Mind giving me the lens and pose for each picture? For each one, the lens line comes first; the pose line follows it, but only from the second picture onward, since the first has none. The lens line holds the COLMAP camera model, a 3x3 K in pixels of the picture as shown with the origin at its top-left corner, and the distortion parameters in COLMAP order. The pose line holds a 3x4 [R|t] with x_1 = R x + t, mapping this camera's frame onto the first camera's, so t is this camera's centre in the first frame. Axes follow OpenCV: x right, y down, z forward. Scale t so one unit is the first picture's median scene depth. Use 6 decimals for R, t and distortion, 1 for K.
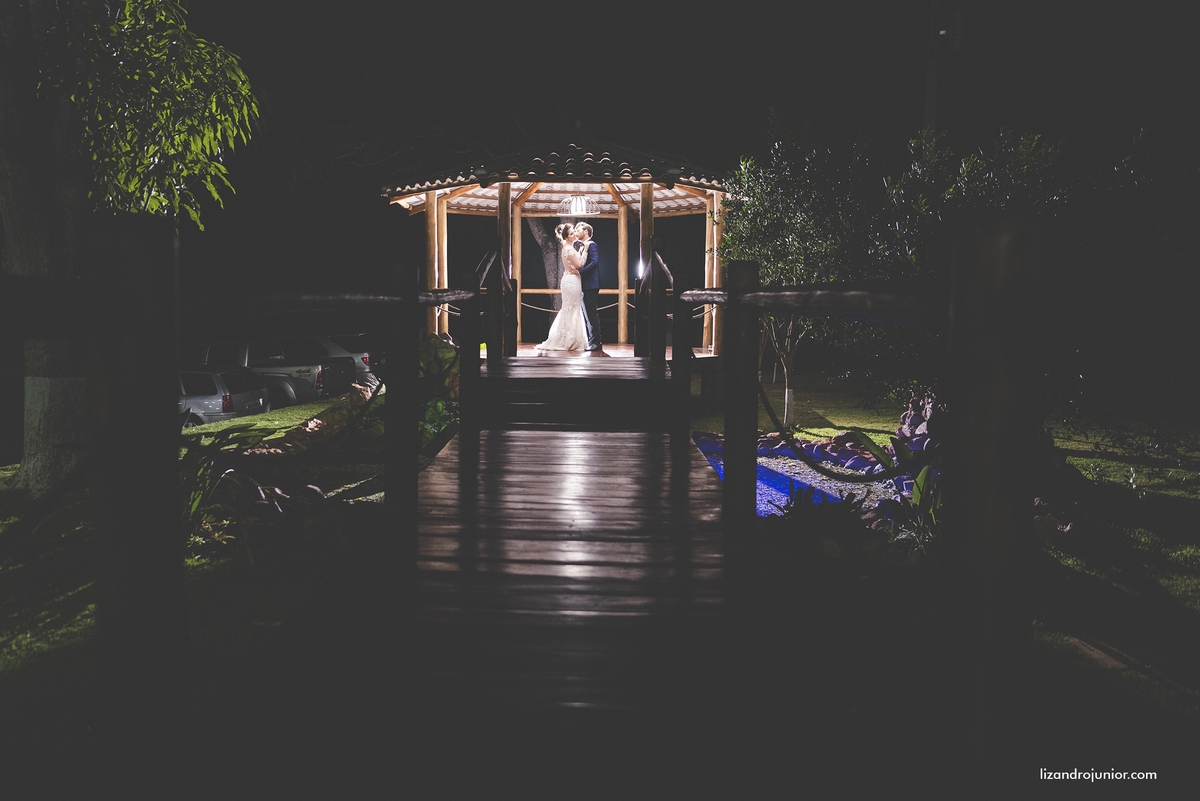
lens RADIAL K [[857.2, 0, 579.7], [0, 857.2, 399.9], [0, 0, 1]] dist [-0.003735, -0.000766]
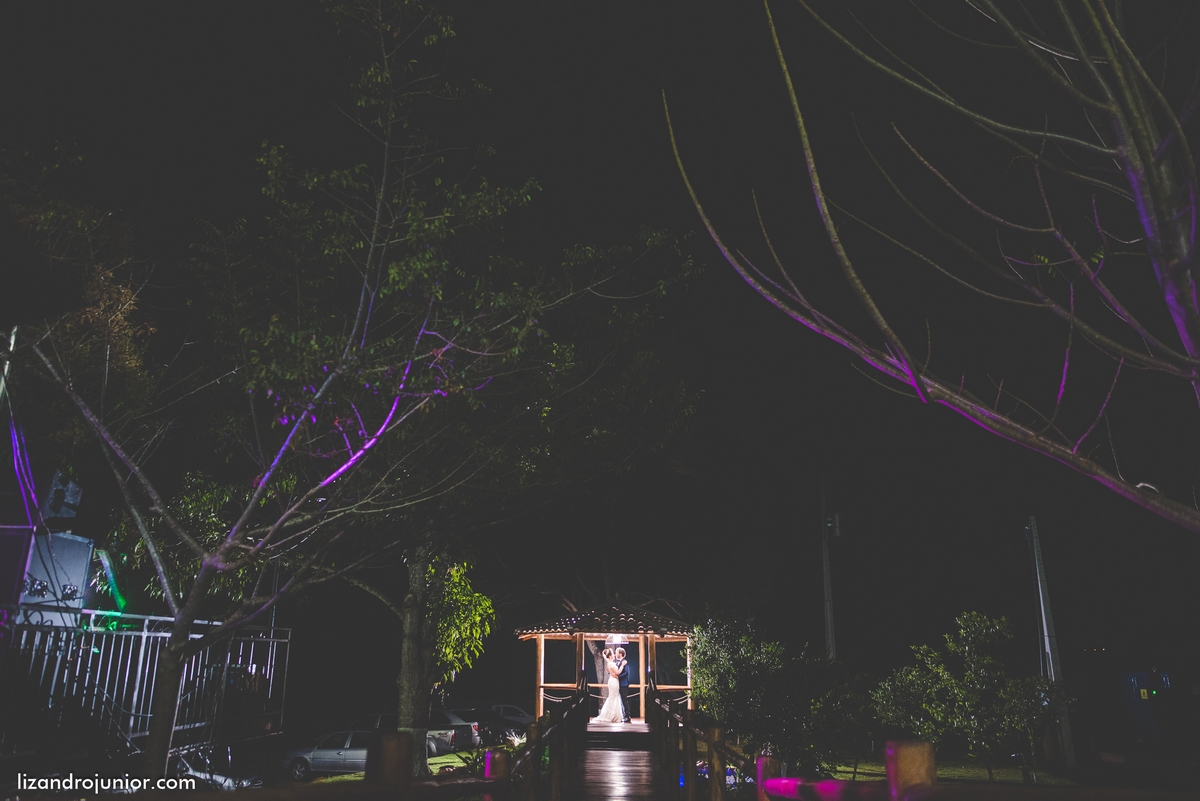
lens RADIAL K [[857.2, 0, 579.7], [0, 857.2, 399.9], [0, 0, 1]] dist [-0.003735, -0.000766]
pose [[0.999318, -0.000631, -0.036910, -0.013238], [-0.014542, 0.912279, -0.409312, 0.062464], [0.033931, 0.409569, 0.911648, -0.898064]]
